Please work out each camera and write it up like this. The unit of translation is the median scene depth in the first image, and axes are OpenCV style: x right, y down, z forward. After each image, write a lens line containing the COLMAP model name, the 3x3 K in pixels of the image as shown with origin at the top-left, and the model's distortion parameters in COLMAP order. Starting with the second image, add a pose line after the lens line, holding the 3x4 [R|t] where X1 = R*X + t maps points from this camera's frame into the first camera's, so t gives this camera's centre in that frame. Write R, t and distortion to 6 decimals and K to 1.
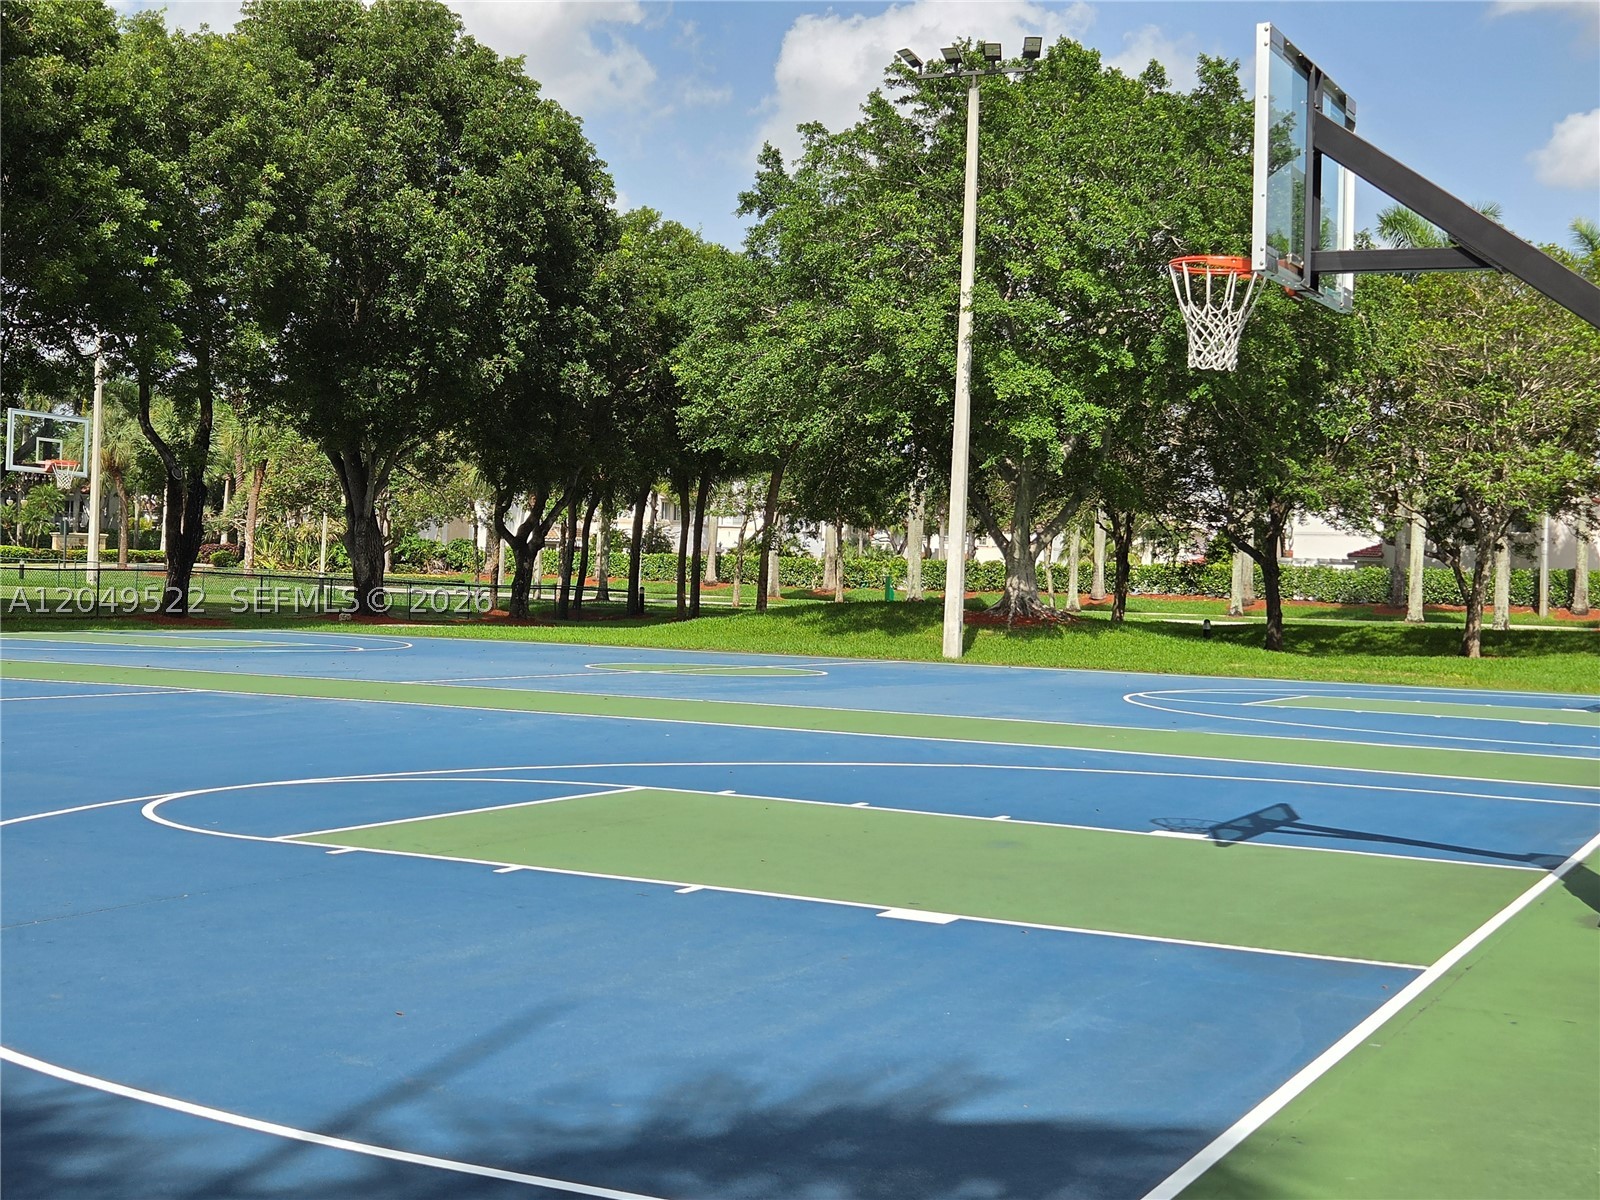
lens RADIAL K [[2133.8, 0, 800.0], [0, 2133.8, 600.0], [0, 0, 1]] dist [-0.006398, -0.000894]
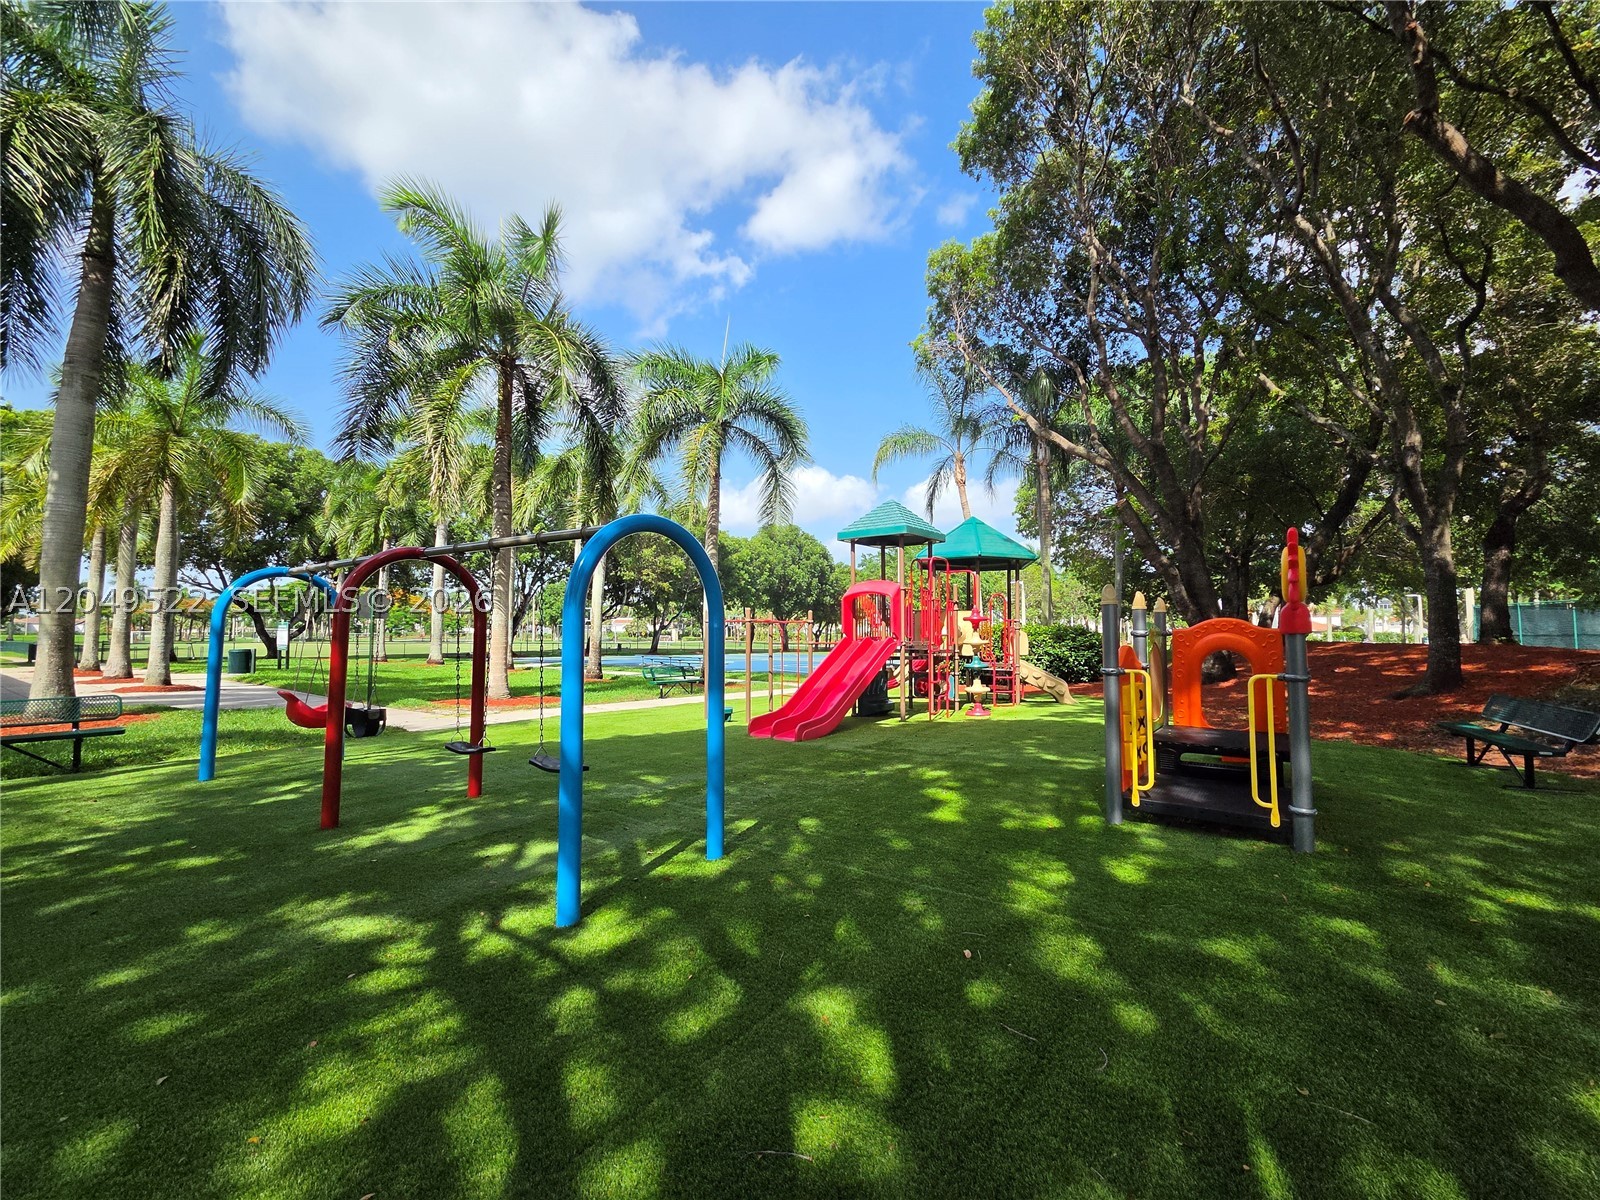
lens RADIAL K [[676.6, 0, 799.4], [0, 676.6, 589.5], [0, 0, 1]] dist [-0.000067, 0.000161]
pose [[0.988233, -0.039276, -0.147828, 0.063033], [0.026591, 0.995868, -0.086827, 0.003092], [0.150627, 0.081874, 0.985194, -0.541123]]
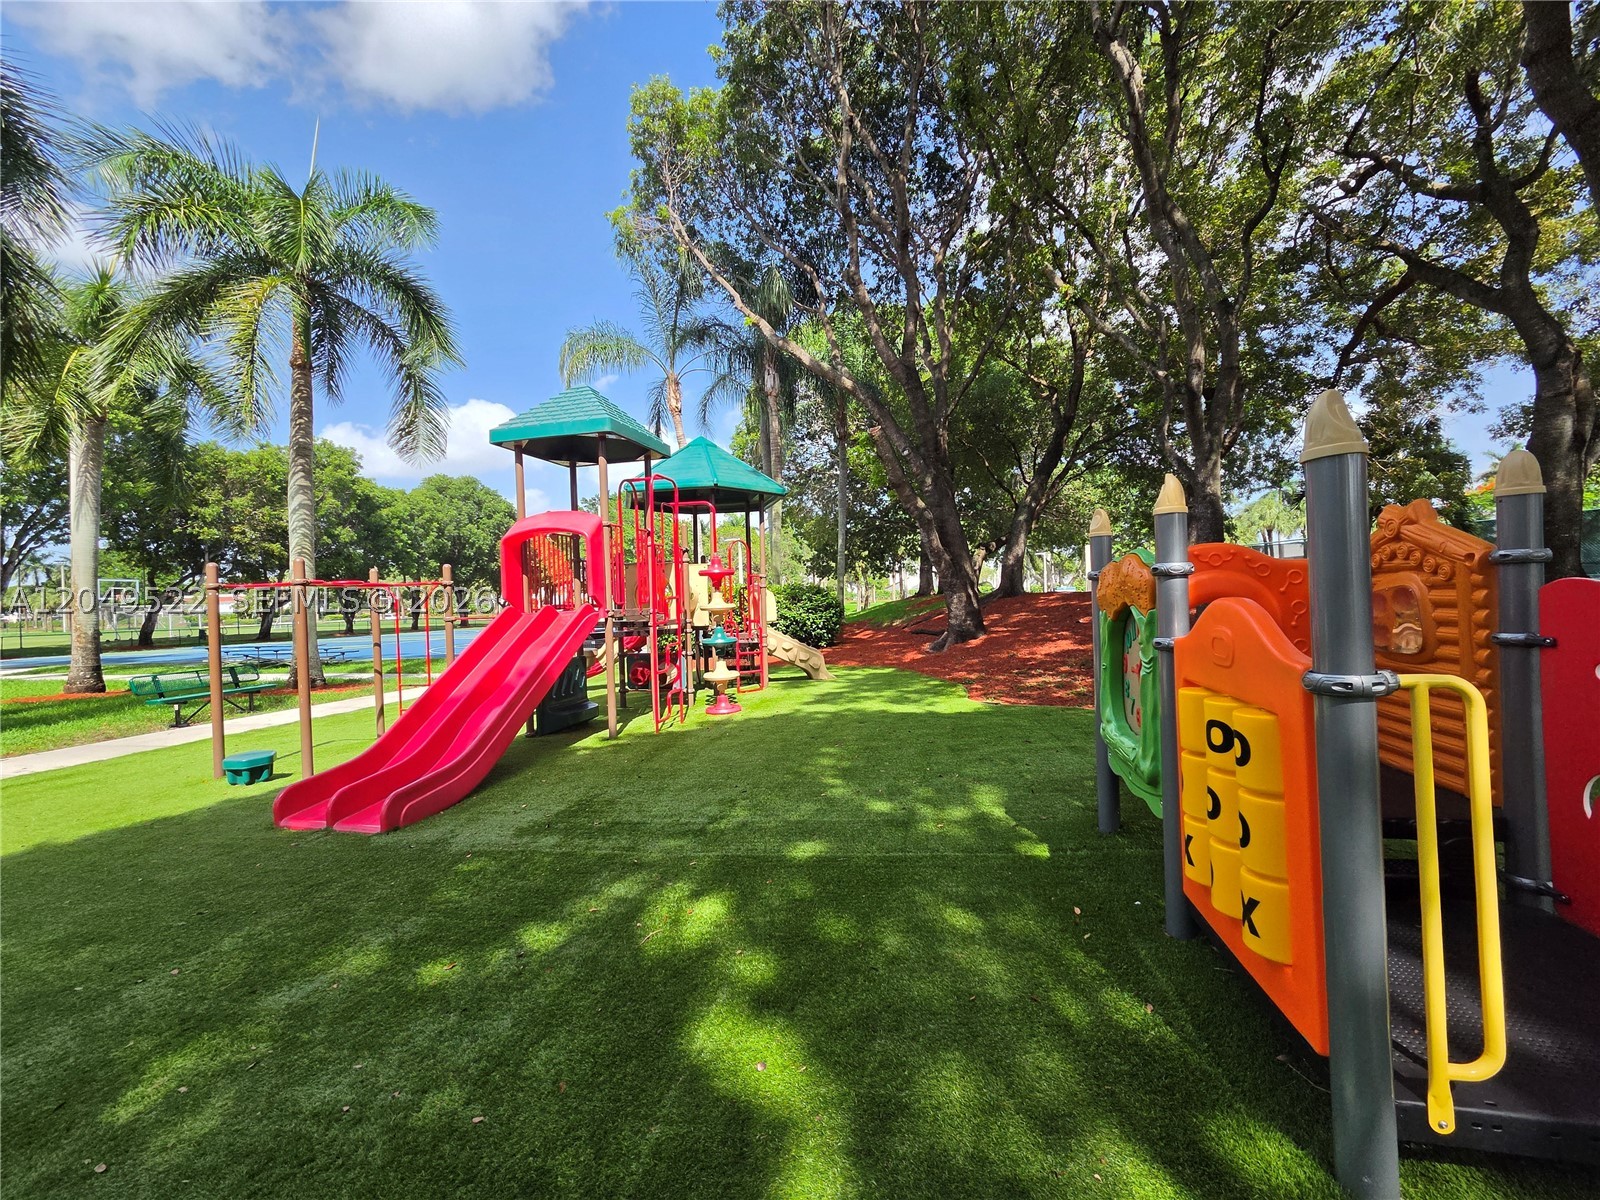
lens RADIAL K [[676.6, 0, 799.4], [0, 676.6, 589.5], [0, 0, 1]] dist [-0.000067, 0.000161]
pose [[0.959240, -0.063258, 0.275422, 0.062380], [0.070347, 0.997395, -0.015927, 0.002283], [-0.273698, 0.034653, 0.961191, -0.439873]]
